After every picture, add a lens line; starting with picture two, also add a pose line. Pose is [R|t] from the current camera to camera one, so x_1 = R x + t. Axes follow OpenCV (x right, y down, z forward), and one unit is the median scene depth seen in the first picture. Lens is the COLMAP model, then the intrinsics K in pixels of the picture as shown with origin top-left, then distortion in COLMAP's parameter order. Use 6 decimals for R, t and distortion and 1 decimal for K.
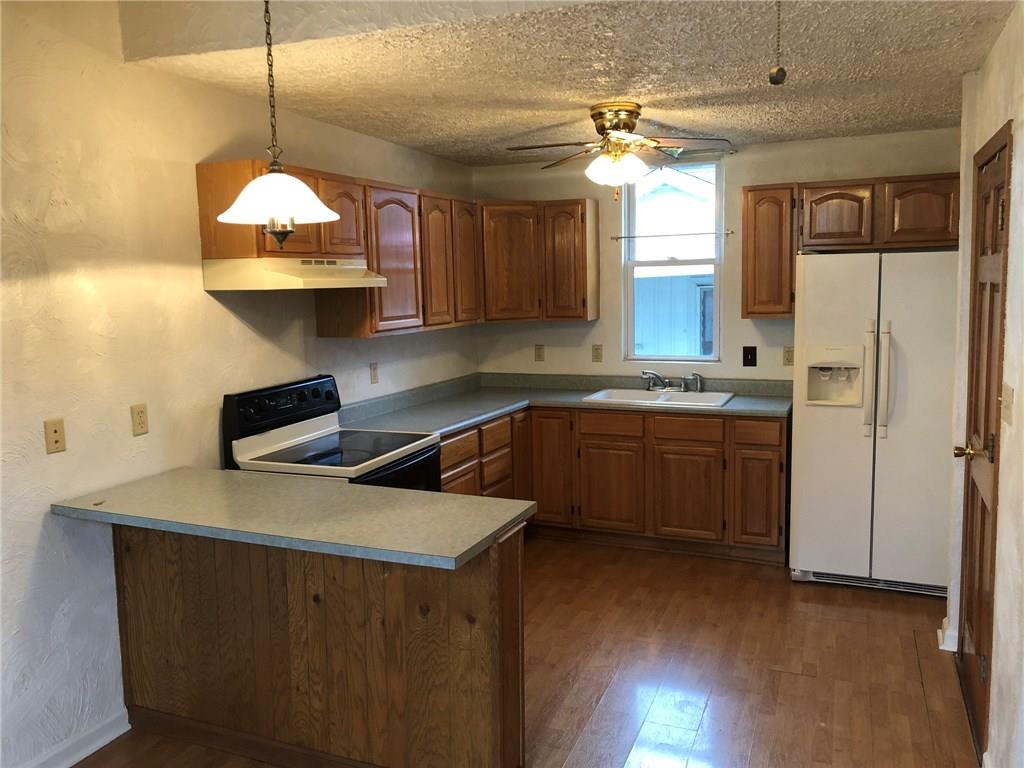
lens RADIAL K [[839.7, 0, 514.5], [0, 839.7, 376.6], [0, 0, 1]] dist [0.026052, -0.015221]
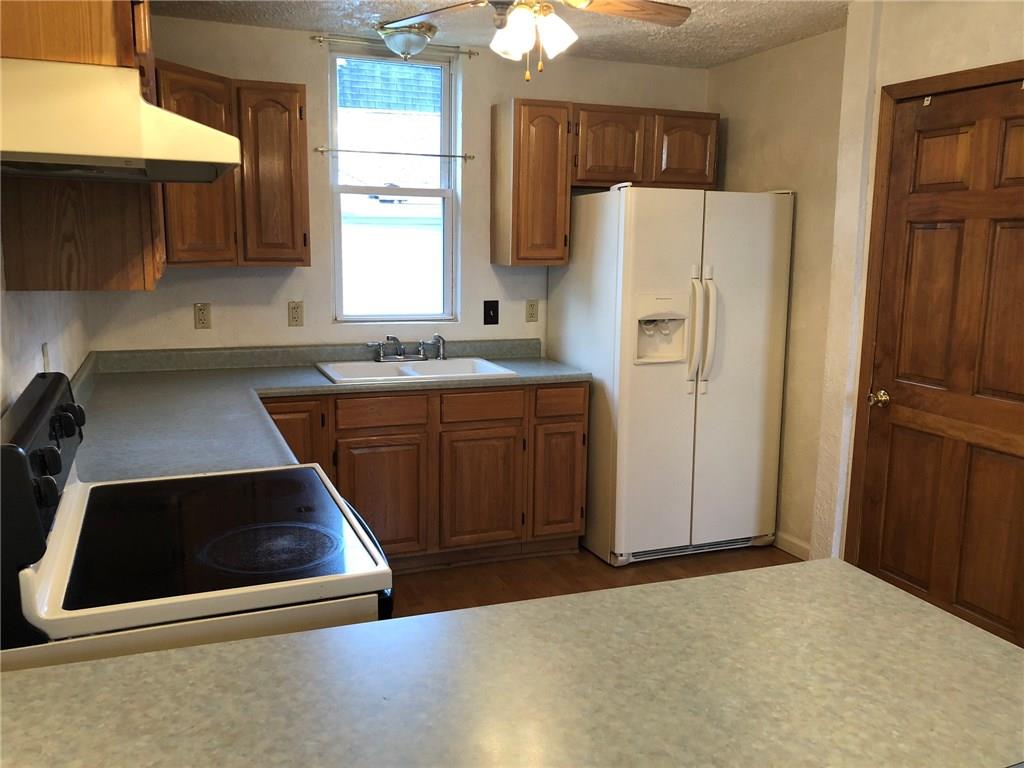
lens RADIAL K [[830.7, 0, 509.3], [0, 830.7, 380.4], [0, 0, 1]] dist [0.028670, -0.003434]
pose [[0.714501, -0.083122, 0.694680, -0.320682], [0.047542, 0.996391, 0.070324, -0.015484], [-0.698018, -0.017220, 0.715873, 0.447998]]
